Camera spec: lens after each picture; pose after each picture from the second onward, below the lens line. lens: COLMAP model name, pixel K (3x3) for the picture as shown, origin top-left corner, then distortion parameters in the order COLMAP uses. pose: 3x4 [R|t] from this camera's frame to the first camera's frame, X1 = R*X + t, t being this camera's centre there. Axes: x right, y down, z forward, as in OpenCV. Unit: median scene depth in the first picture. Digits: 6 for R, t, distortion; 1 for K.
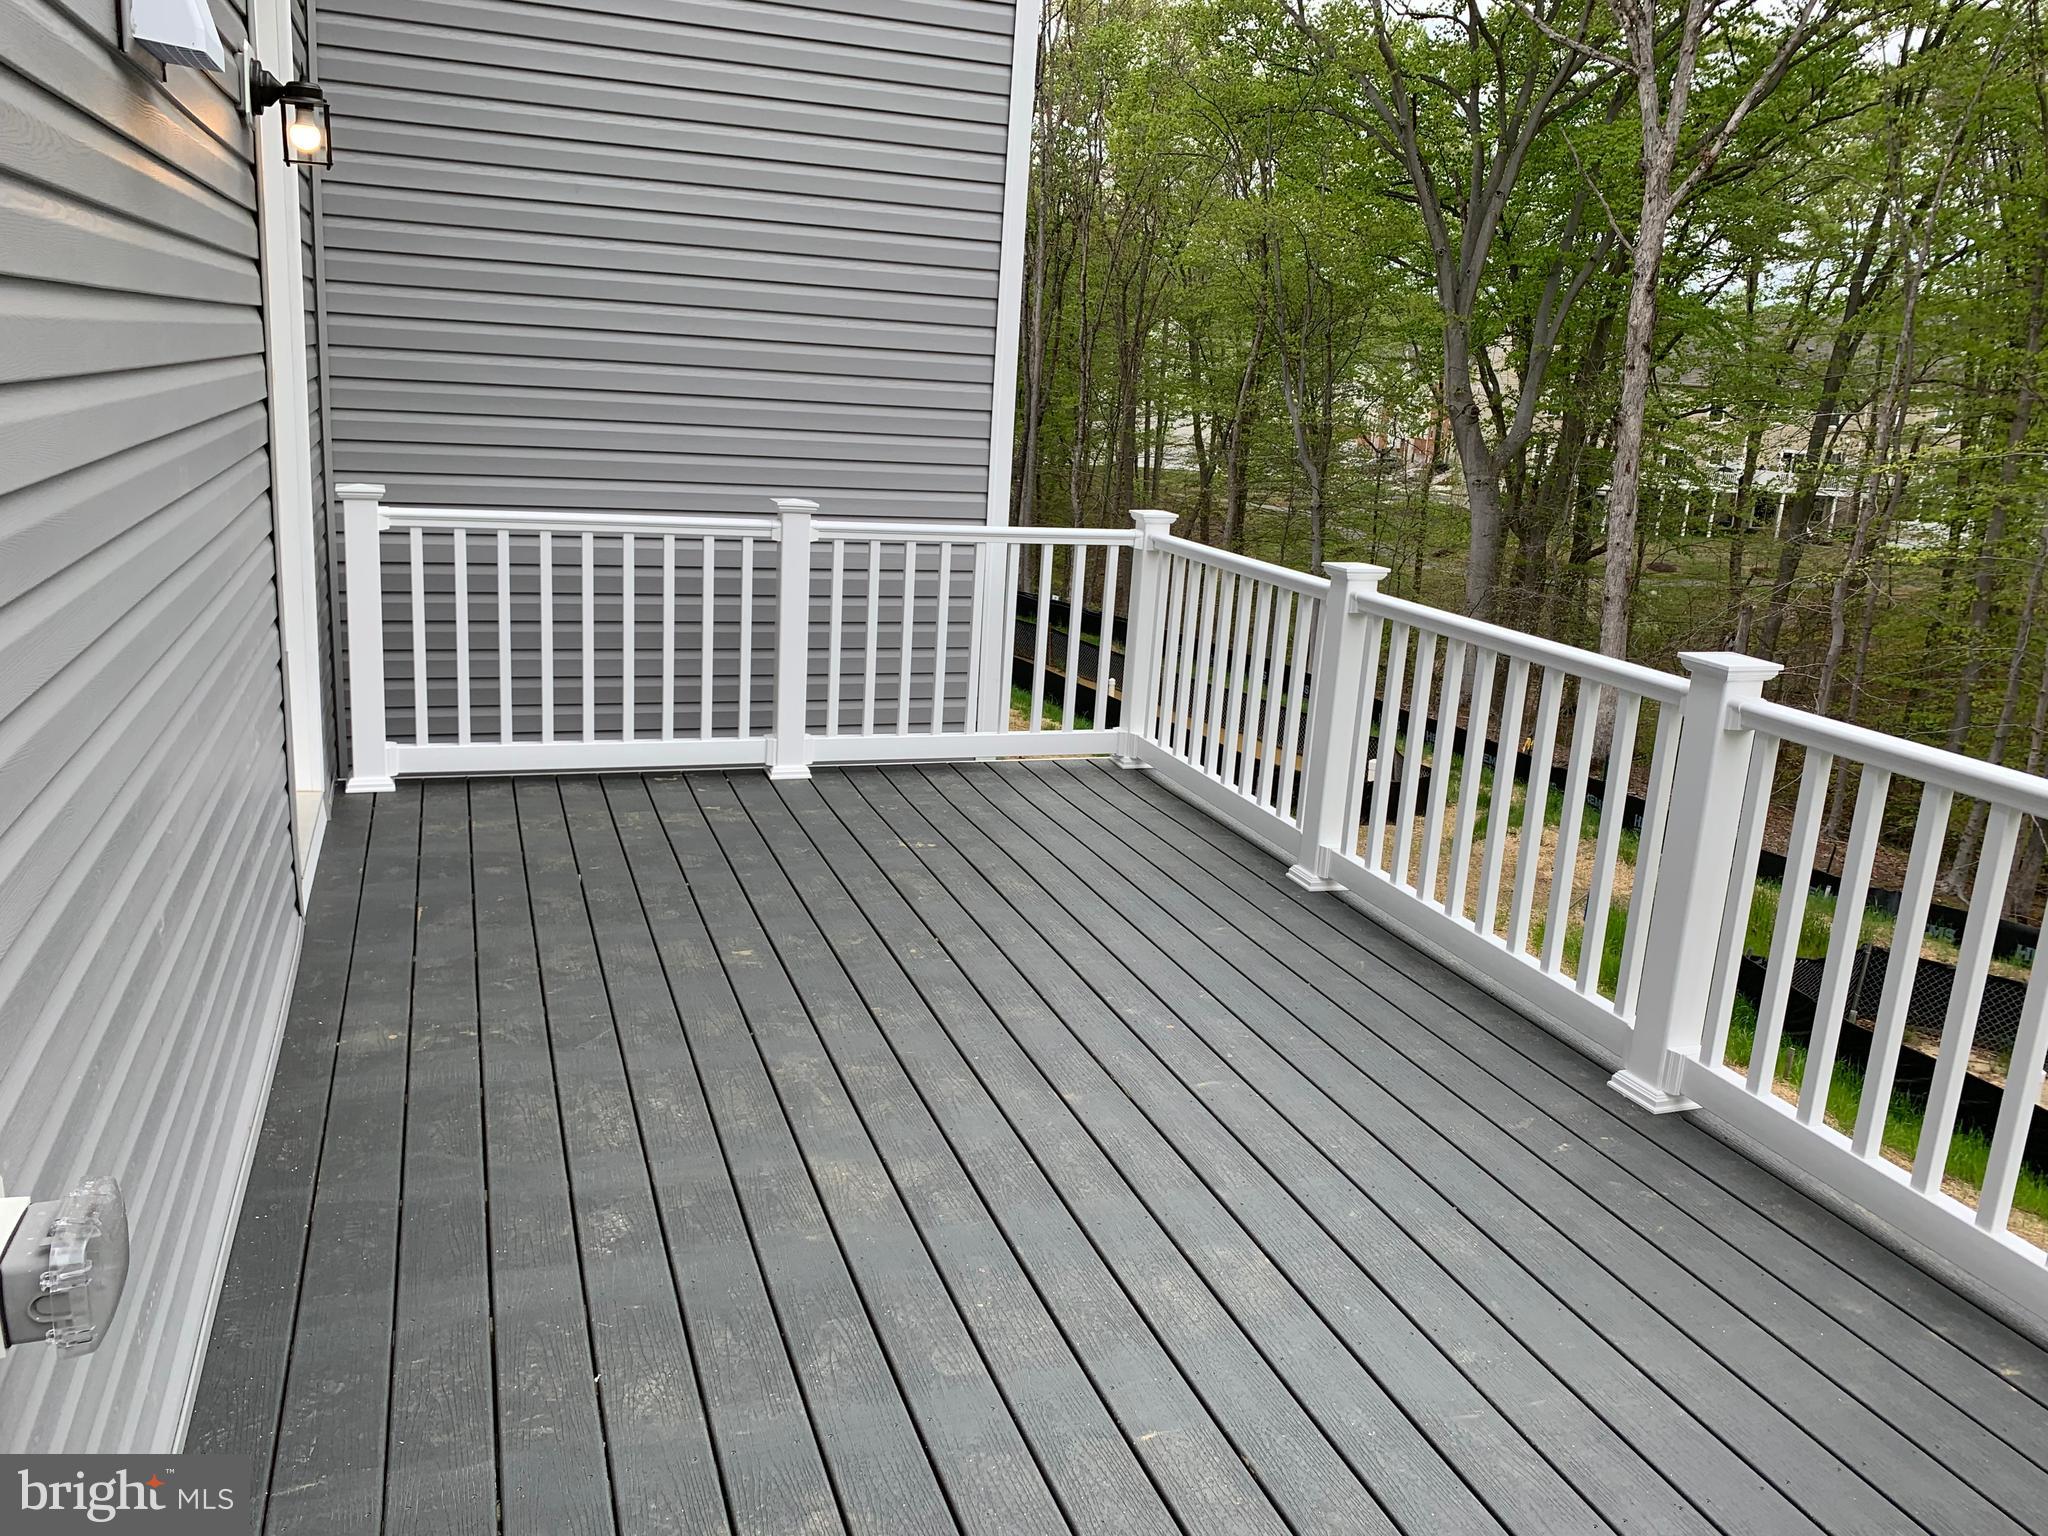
lens RADIAL K [[1569.4, 0, 1021.9], [0, 1569.4, 765.5], [0, 0, 1]] dist [0.002283, -0.003800]
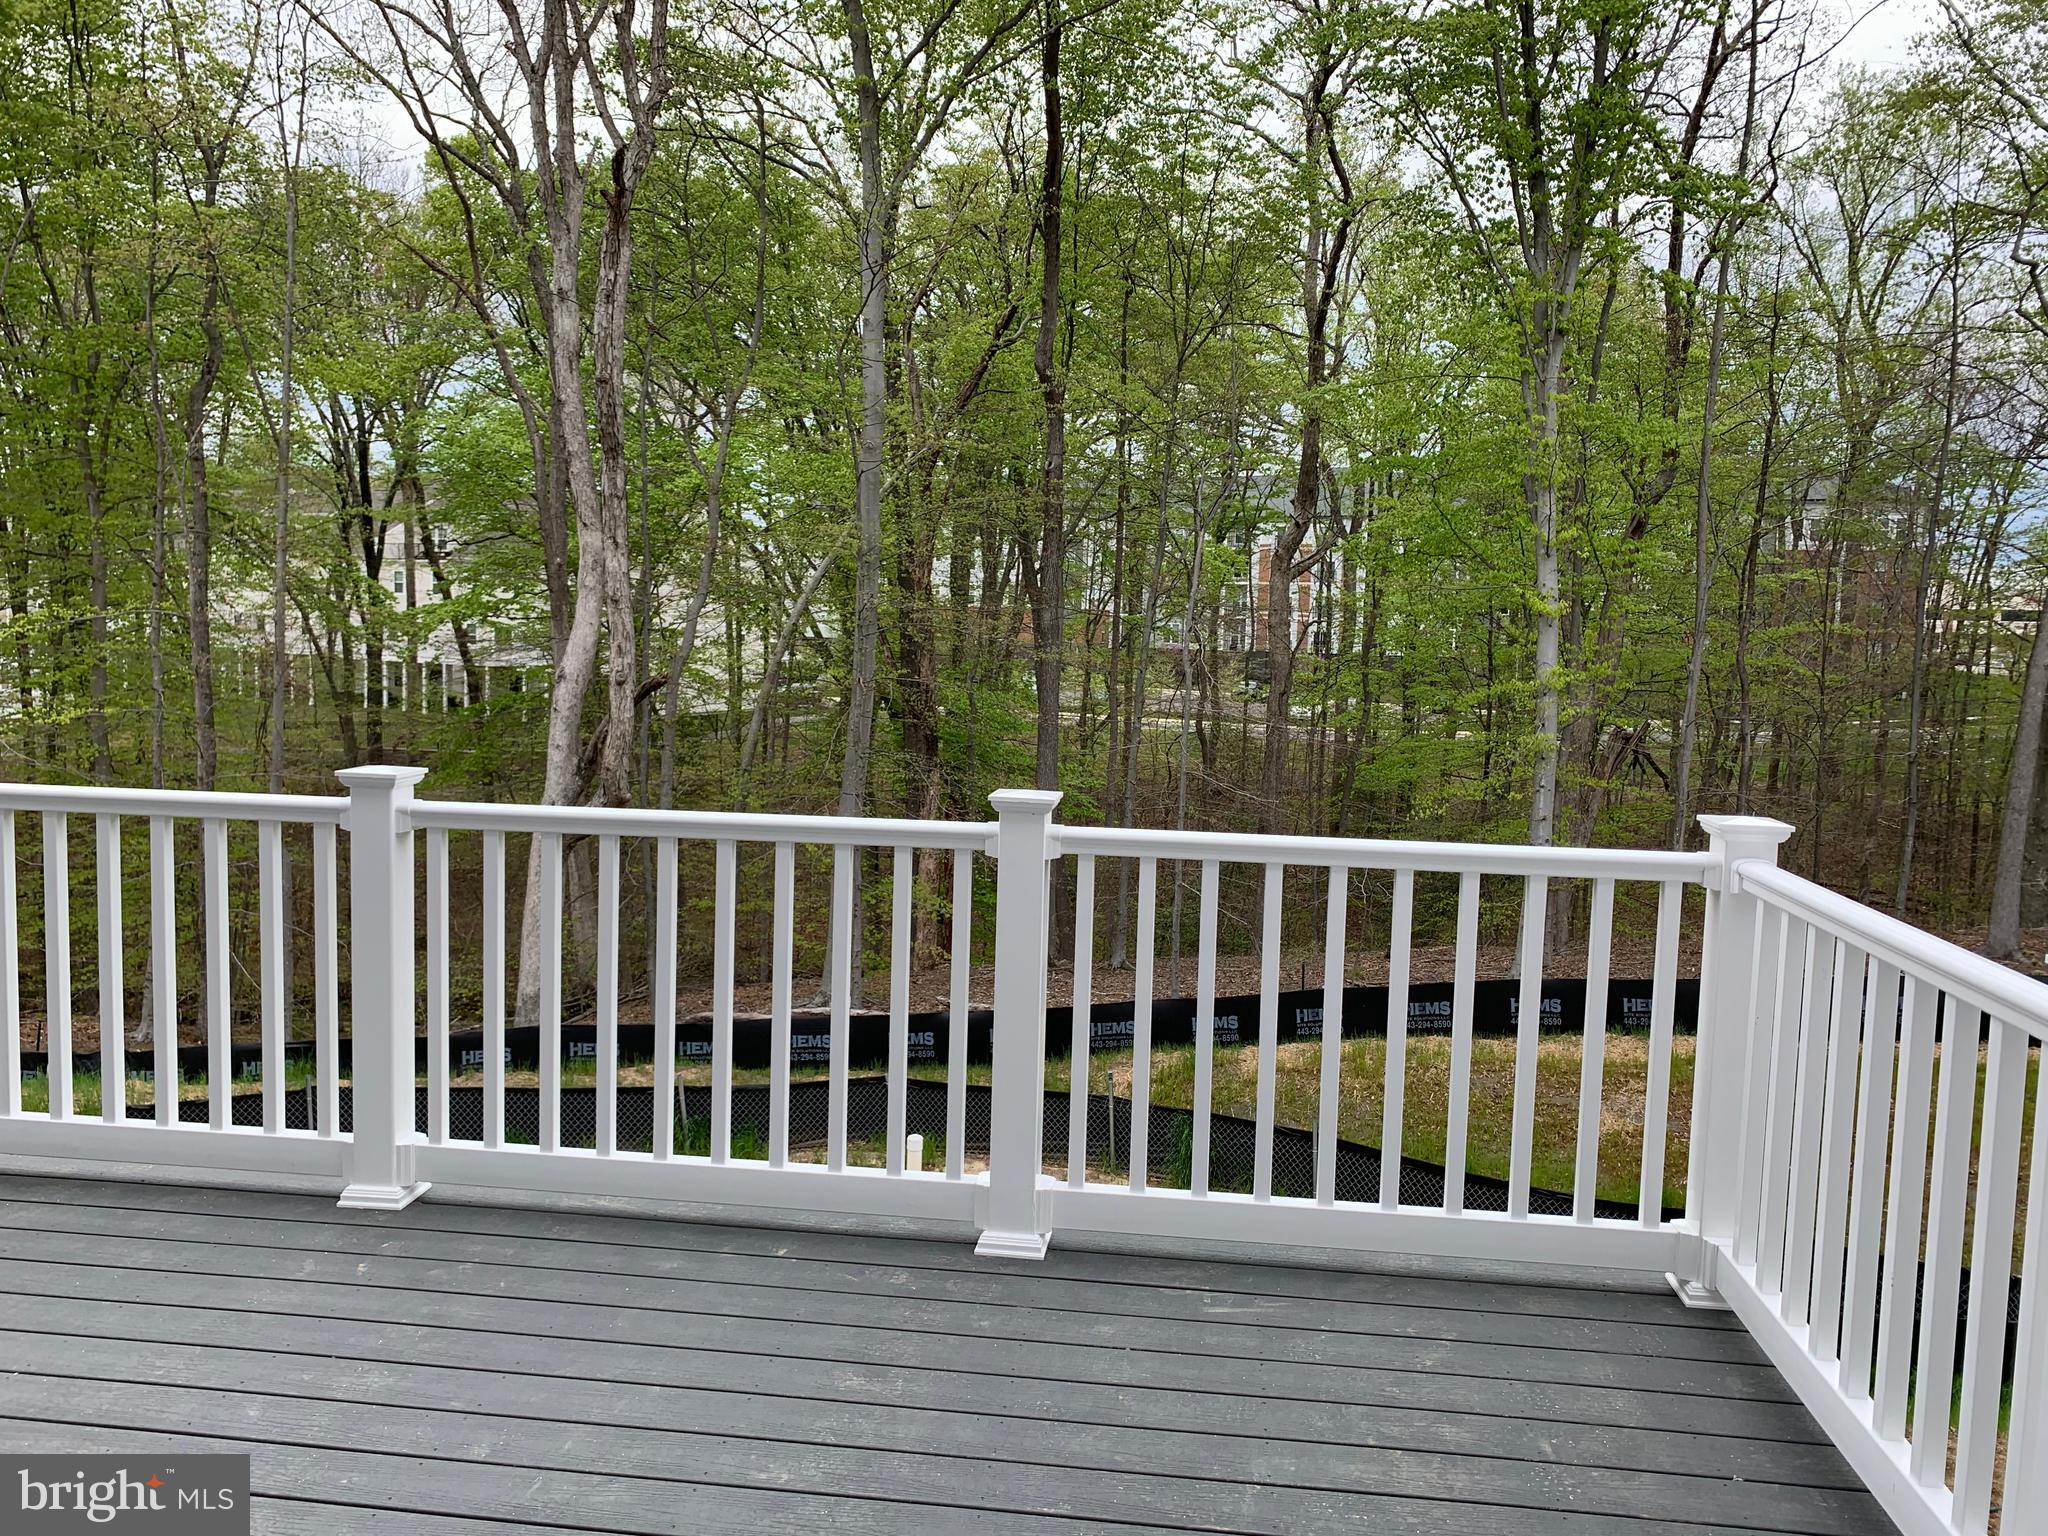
lens RADIAL K [[1569.4, 0, 1021.4], [0, 1569.4, 761.6], [0, 0, 1]] dist [0.002283, -0.003800]
pose [[0.445645, -0.133276, 0.885233, -0.304447], [0.225280, 0.973729, 0.033189, -0.009315], [-0.866400, 0.184634, 0.463962, 0.109527]]
